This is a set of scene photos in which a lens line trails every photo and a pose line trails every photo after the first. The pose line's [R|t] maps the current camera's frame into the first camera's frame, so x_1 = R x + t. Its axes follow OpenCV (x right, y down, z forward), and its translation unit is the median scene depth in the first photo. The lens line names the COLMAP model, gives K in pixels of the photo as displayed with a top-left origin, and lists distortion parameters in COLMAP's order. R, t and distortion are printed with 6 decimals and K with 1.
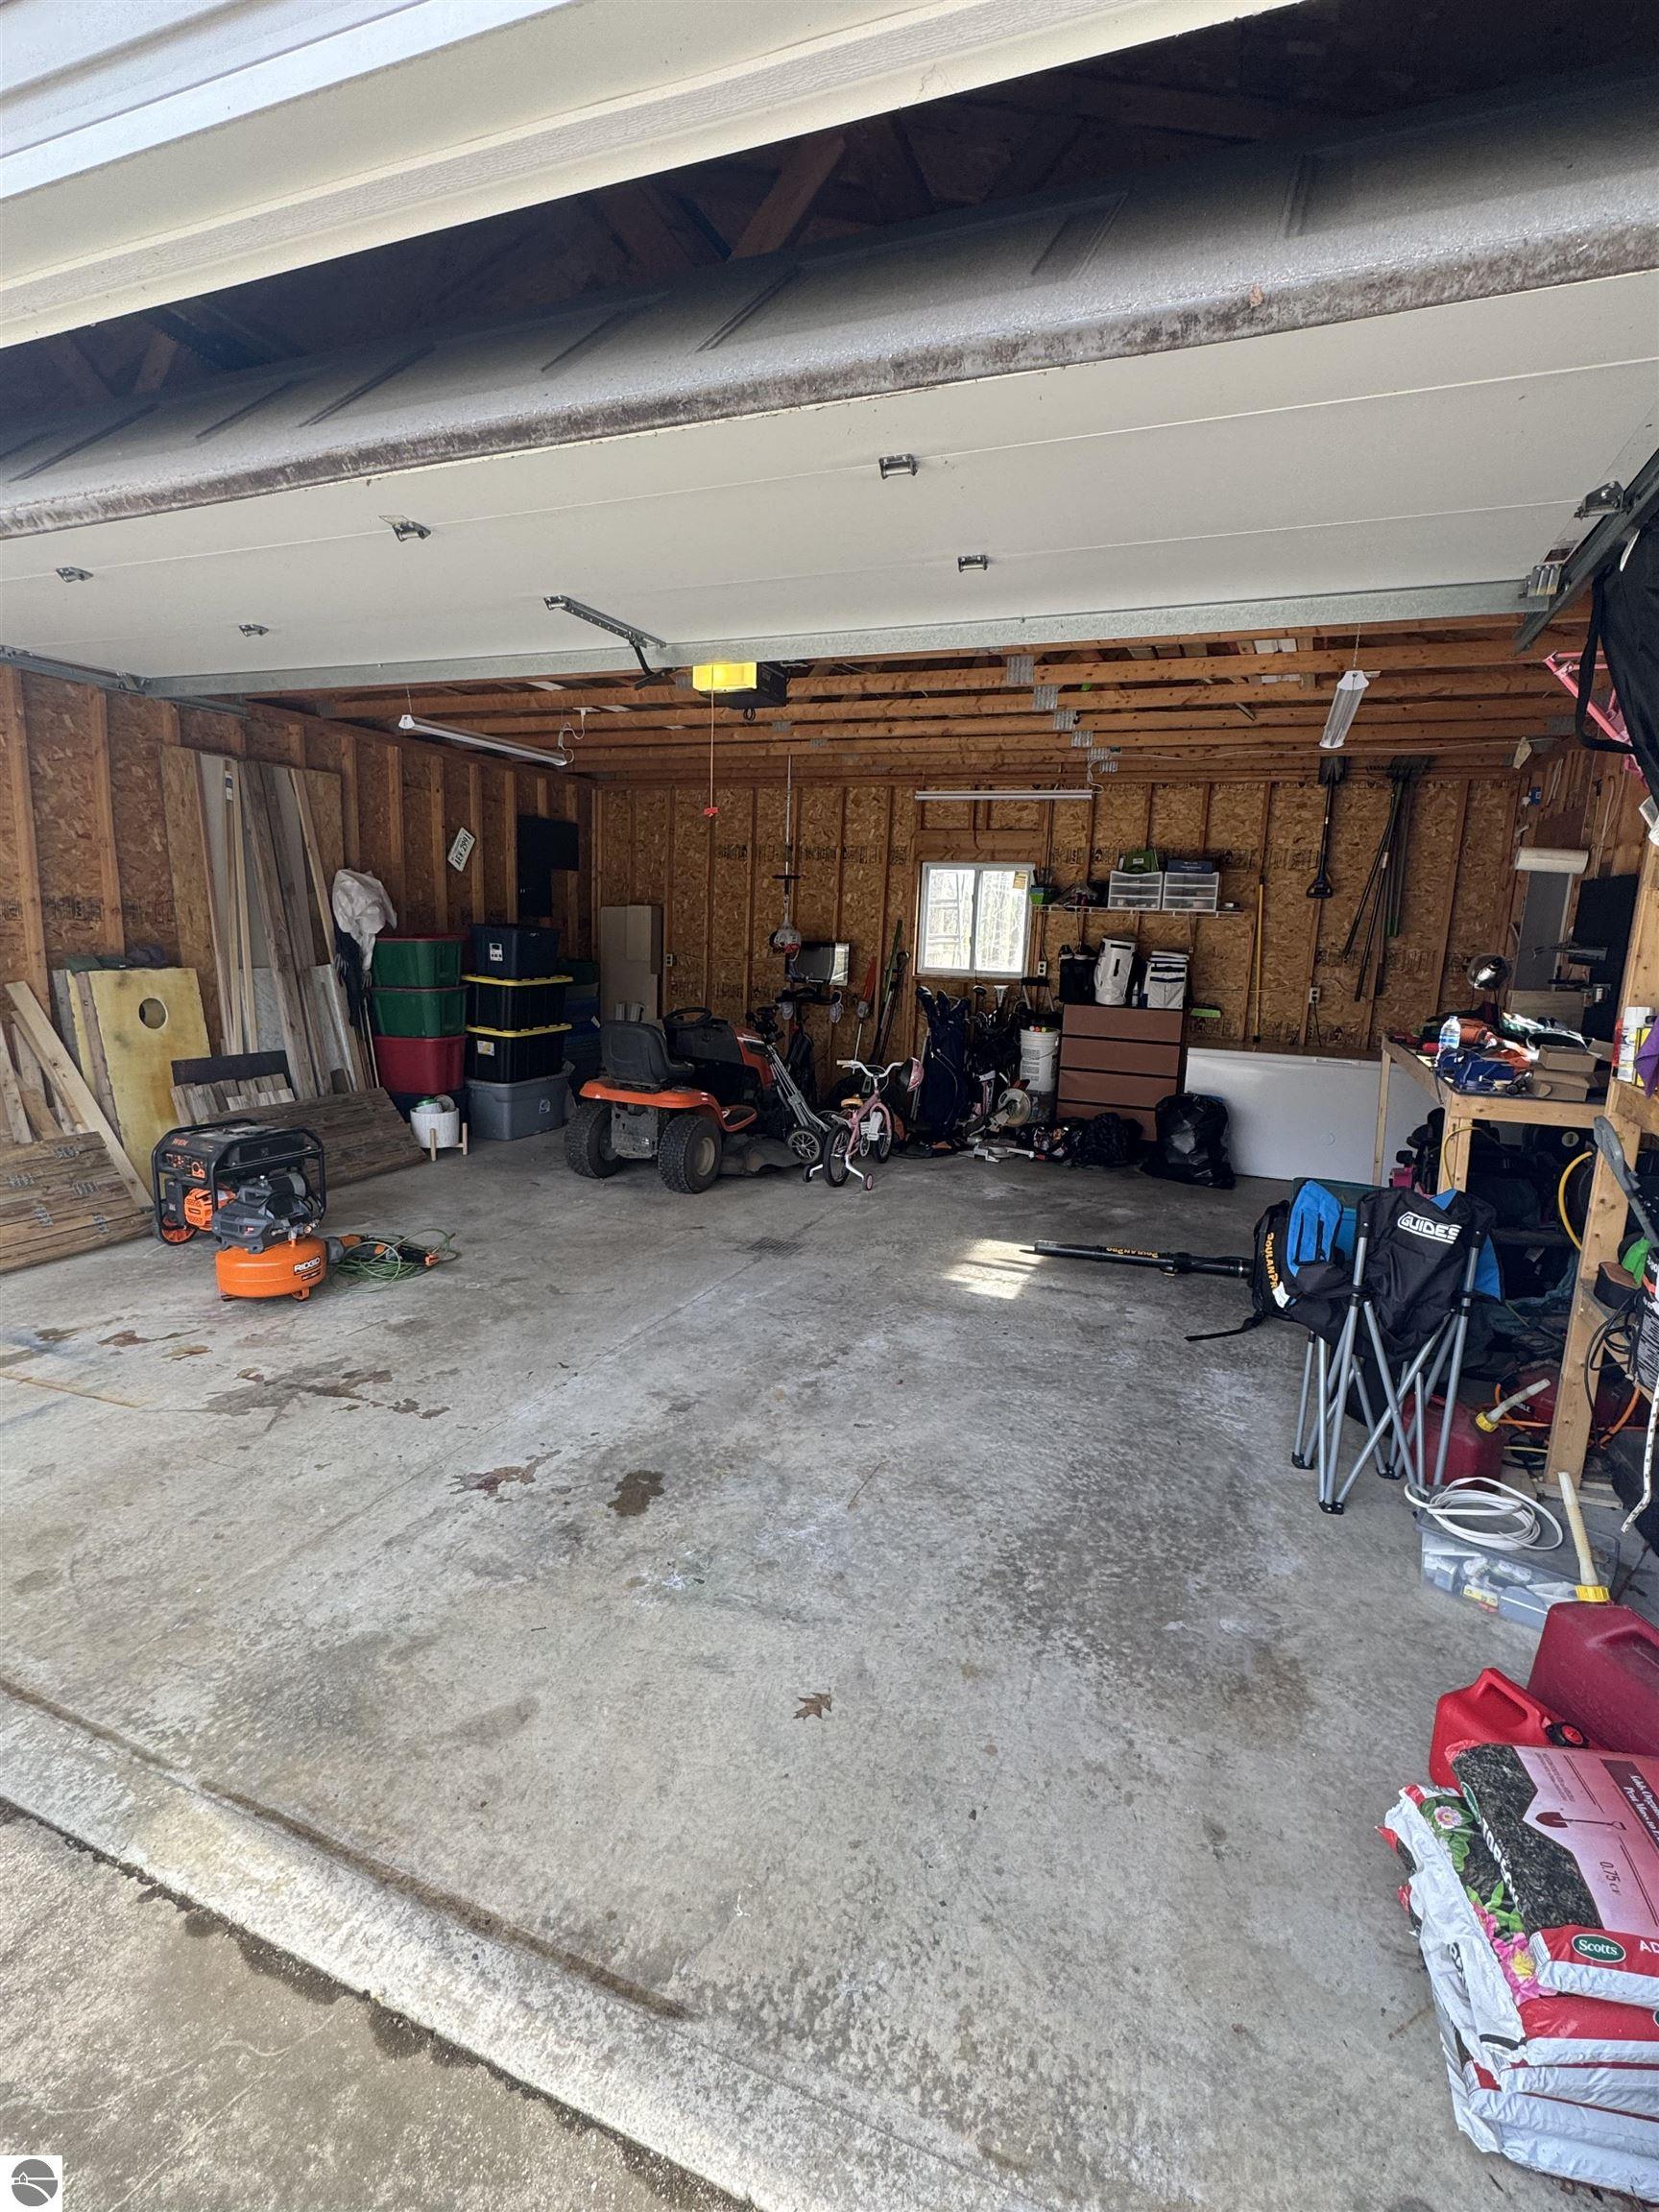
lens RADIAL K [[1048.4, 0, 829.5], [0, 1048.4, 1106.0], [0, 0, 1]] dist [-0.001413, -0.000078]
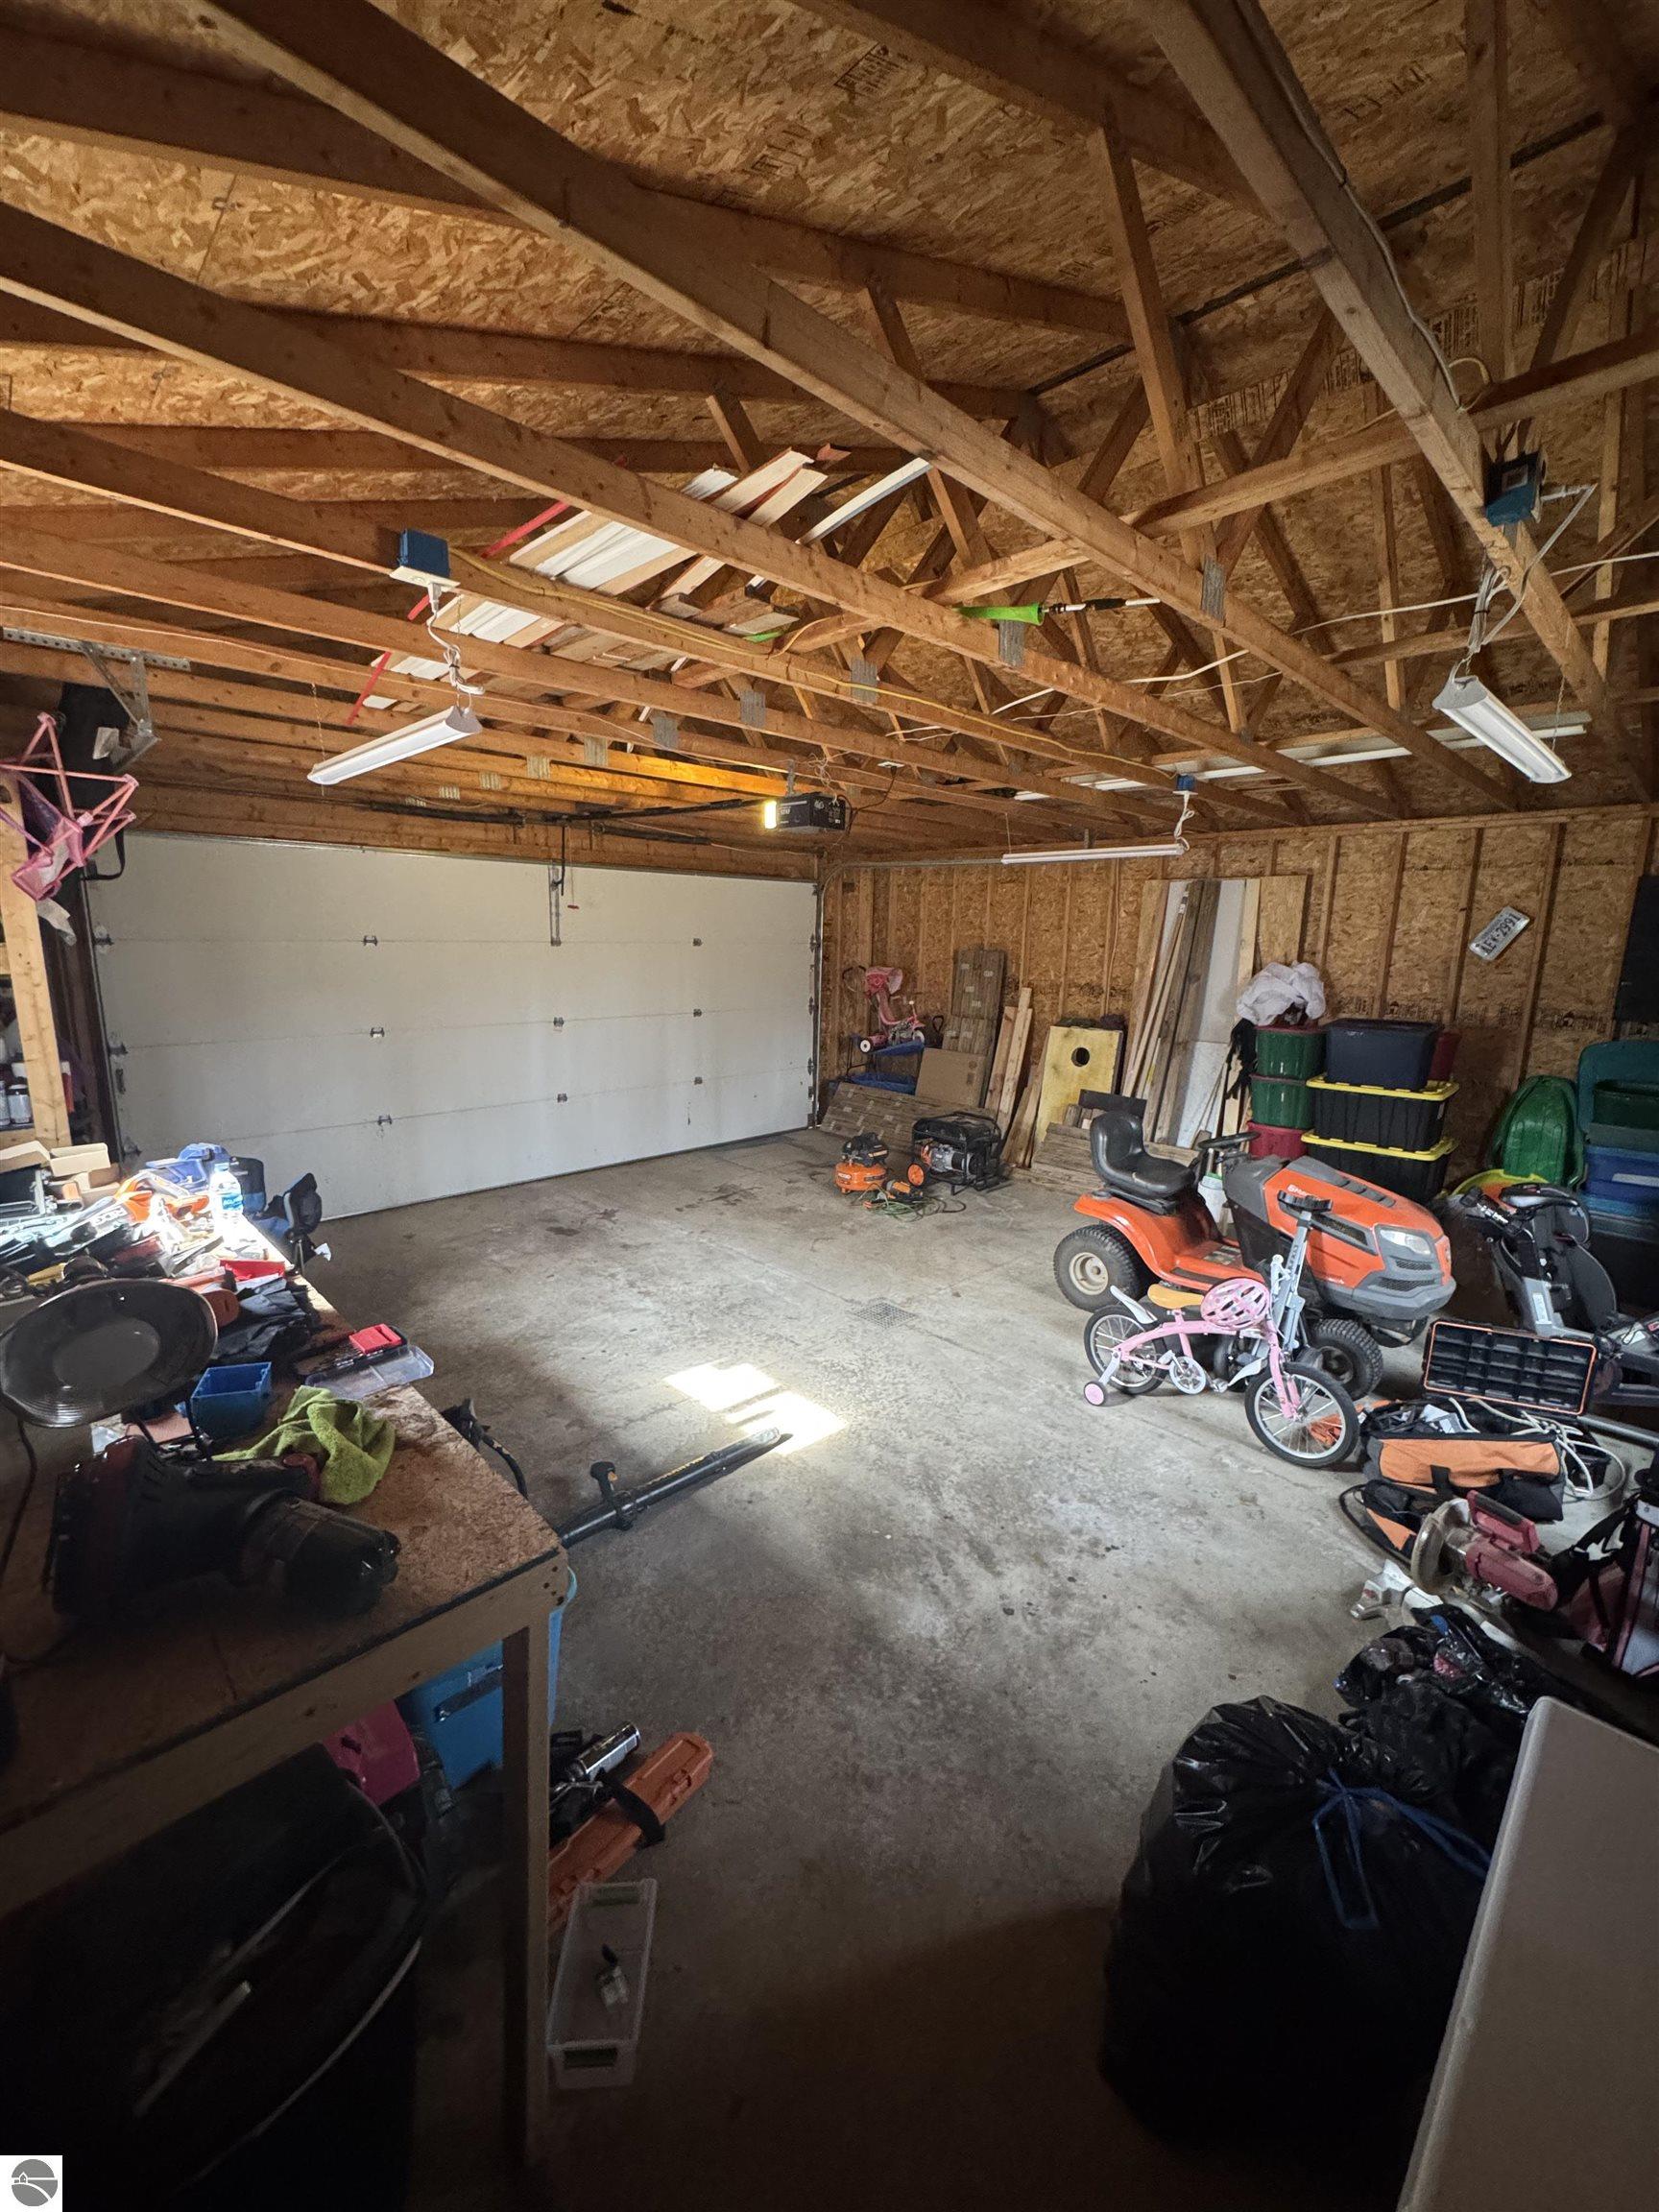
lens RADIAL K [[882.4, 0, 832.1], [0, 882.4, 1104.5], [0, 0, 1]] dist [-0.002440, -0.000537]
pose [[-0.391312, 0.131111, -0.910871, 0.973709], [-0.192919, 0.956118, 0.220502, -0.328404], [0.899810, 0.262009, -0.348846, 1.571008]]
